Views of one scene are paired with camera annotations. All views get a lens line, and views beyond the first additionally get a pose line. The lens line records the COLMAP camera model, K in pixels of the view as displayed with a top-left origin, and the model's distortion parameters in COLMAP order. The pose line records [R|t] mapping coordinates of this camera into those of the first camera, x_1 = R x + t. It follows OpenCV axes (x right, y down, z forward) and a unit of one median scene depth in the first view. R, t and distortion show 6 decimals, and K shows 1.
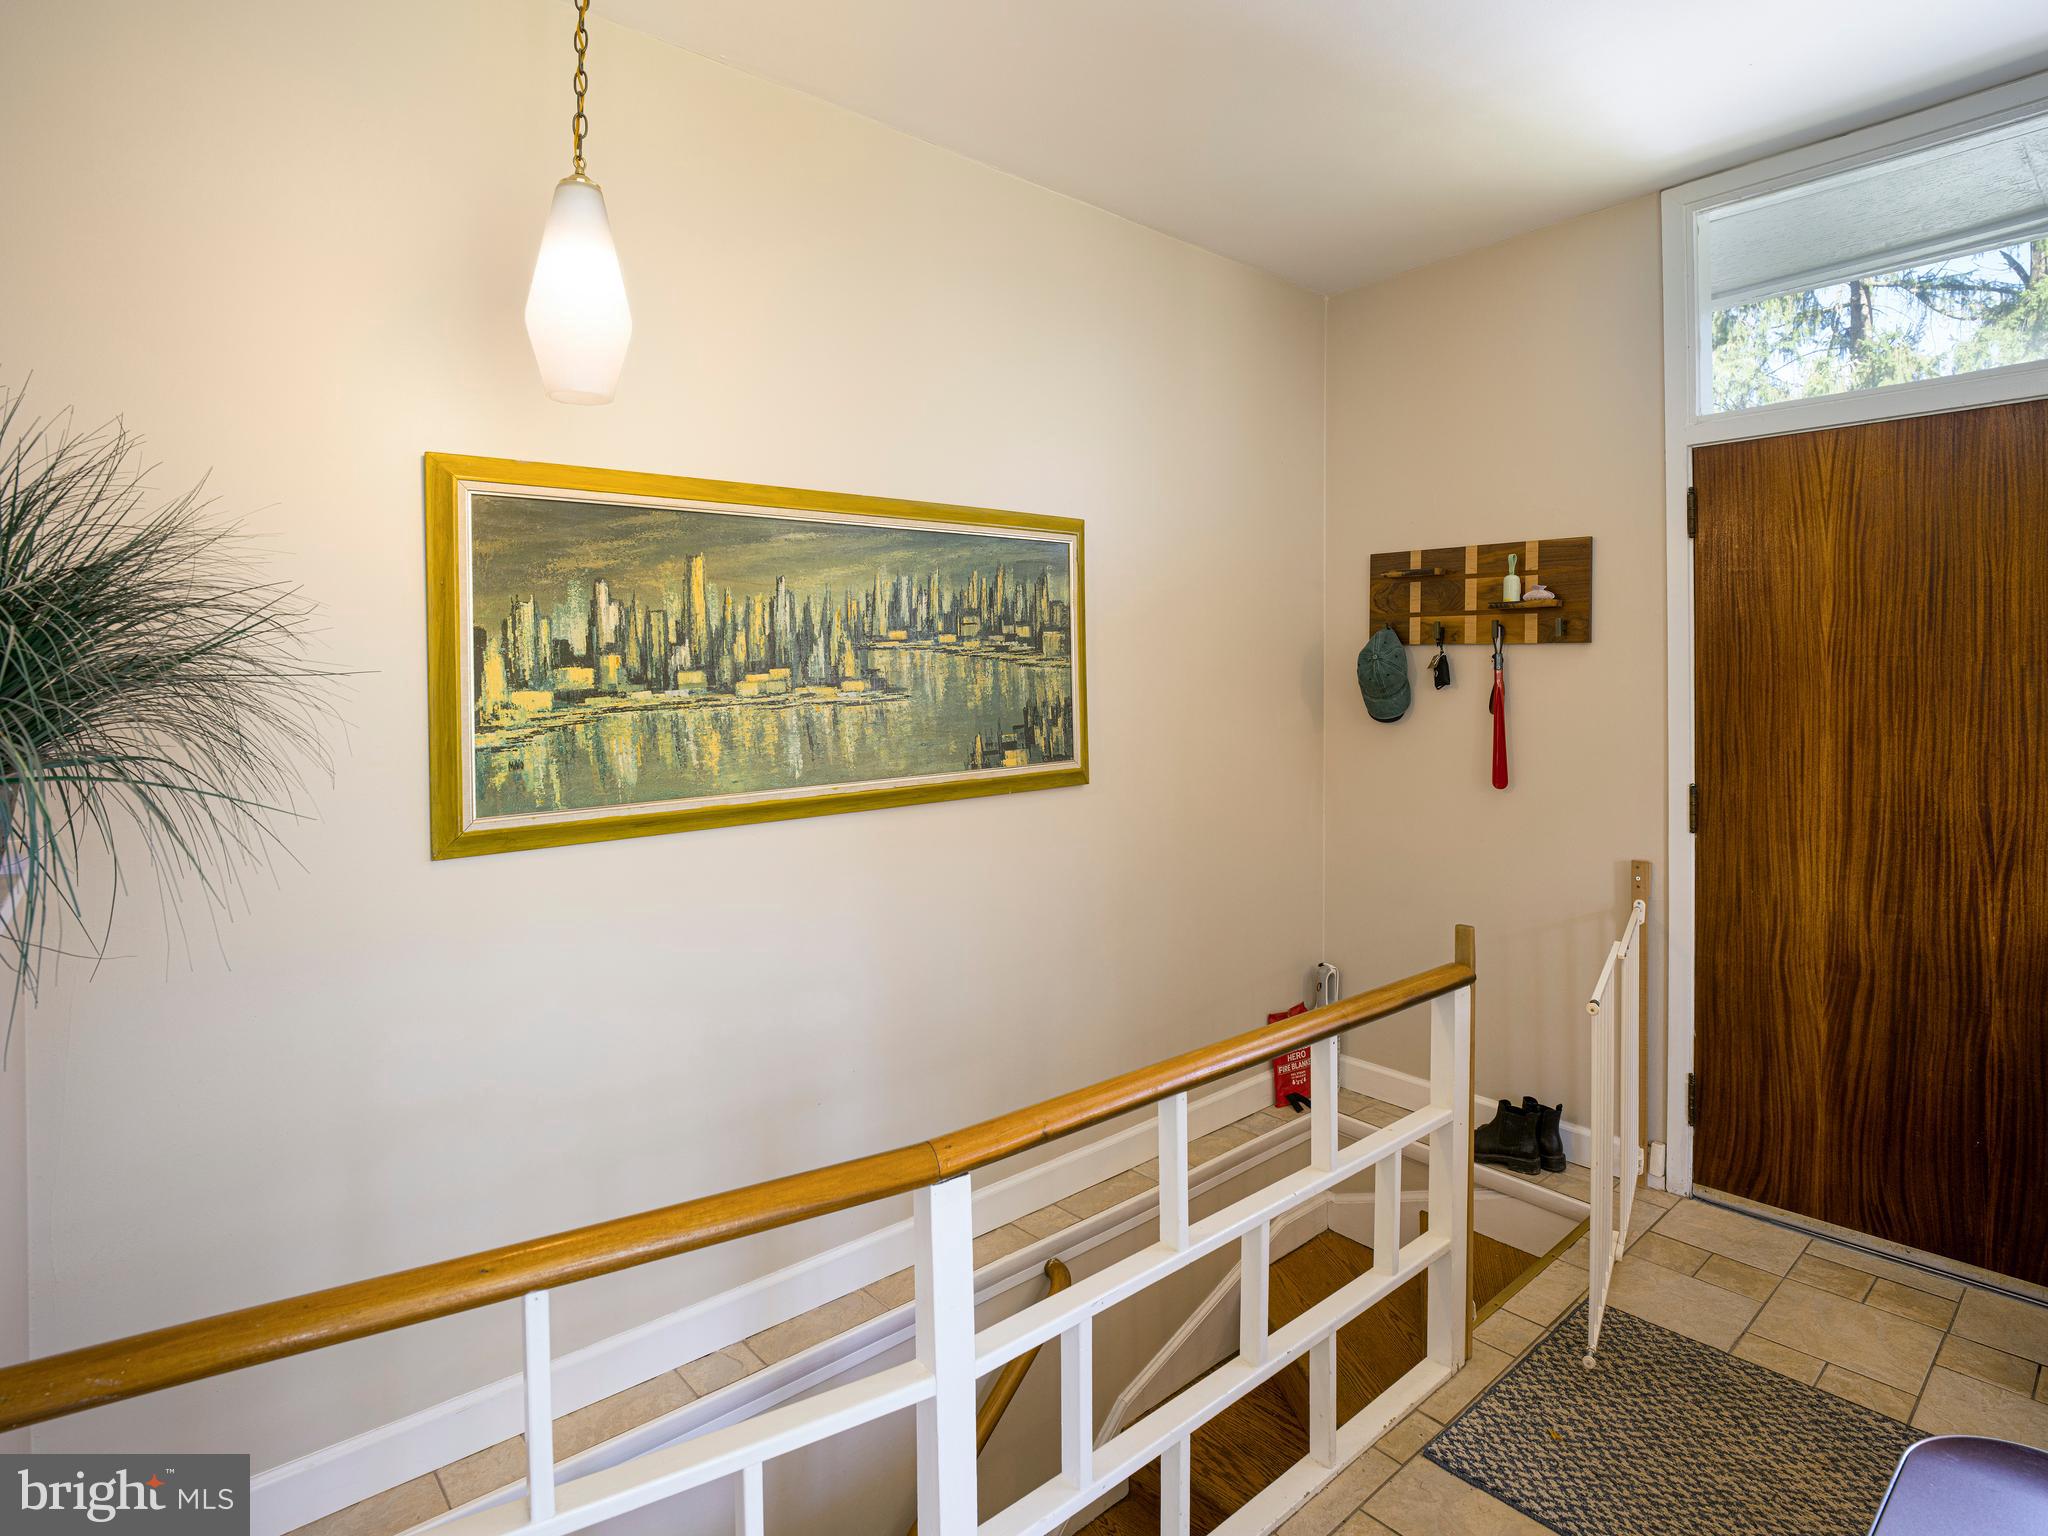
lens RADIAL K [[1097.9, 0, 1051.5], [0, 1097.9, 637.5], [0, 0, 1]] dist [-0.016849, 0.001357]
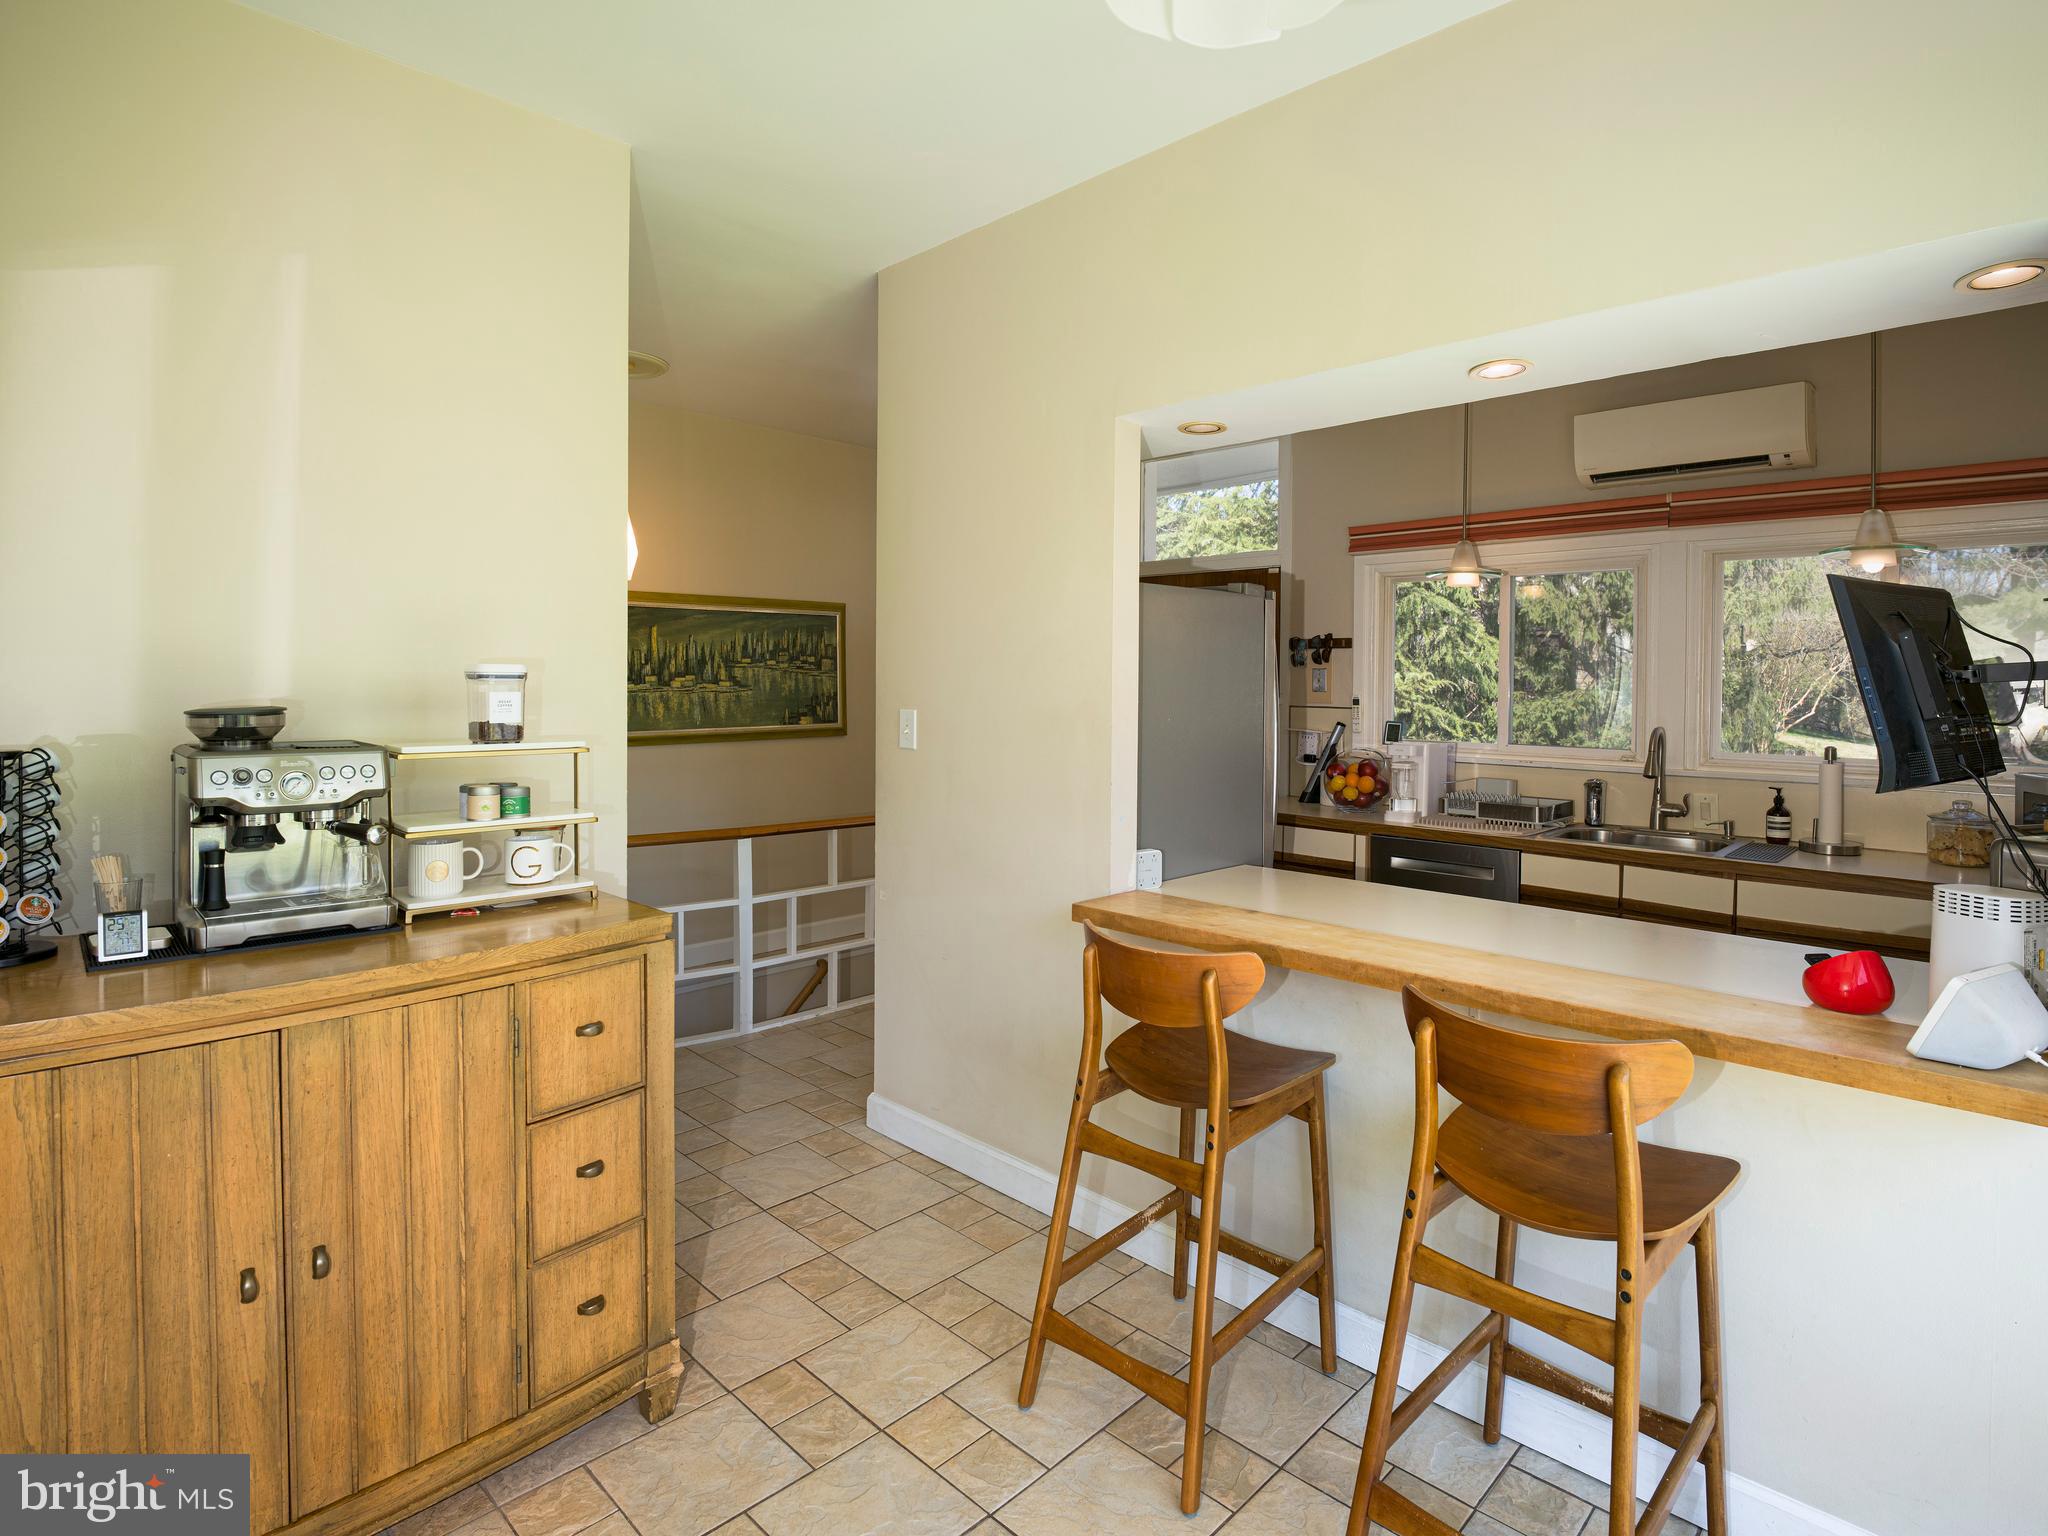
lens RADIAL K [[1097.9, 0, 1055.5], [0, 1097.9, 695.1], [0, 0, 1]] dist [-0.016849, 0.001357]
pose [[0.996415, 0.017322, 0.082806, 0.287191], [-0.021025, 0.998808, 0.044051, -0.042384], [-0.081944, -0.045634, 0.995592, -1.193875]]
